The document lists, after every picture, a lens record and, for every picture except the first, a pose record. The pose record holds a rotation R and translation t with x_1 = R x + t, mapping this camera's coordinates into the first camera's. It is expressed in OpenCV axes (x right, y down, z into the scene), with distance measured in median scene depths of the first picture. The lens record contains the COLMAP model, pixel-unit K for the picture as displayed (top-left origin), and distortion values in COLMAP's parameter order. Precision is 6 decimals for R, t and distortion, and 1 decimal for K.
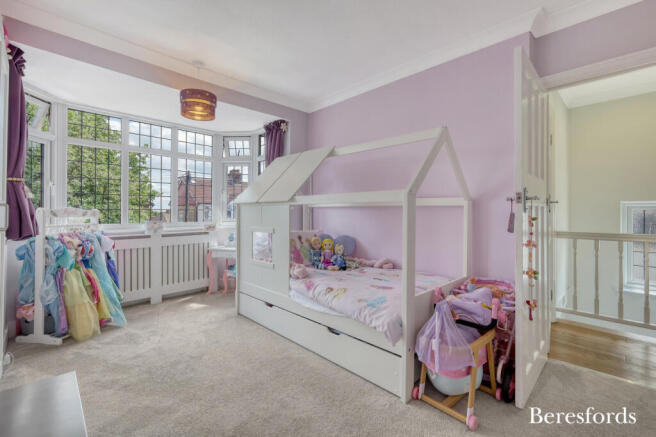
lens RADIAL K [[292.2, 0, 330.6], [0, 292.2, 214.2], [0, 0, 1]] dist [0.013492, -0.000107]
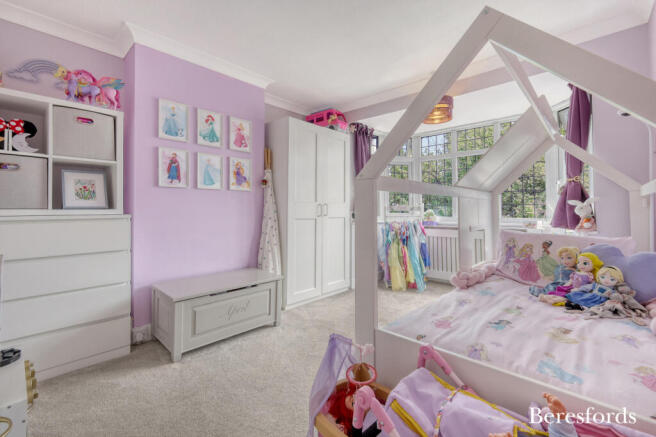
lens RADIAL K [[292.2, 0, 330.6], [0, 292.2, 214.2], [0, 0, 1]] dist [0.013492, -0.000107]
pose [[0.059655, 0.018925, -0.998040, 0.623305], [-0.003586, 0.999818, 0.018744, -0.000647], [0.998213, 0.002461, 0.059712, 0.539172]]
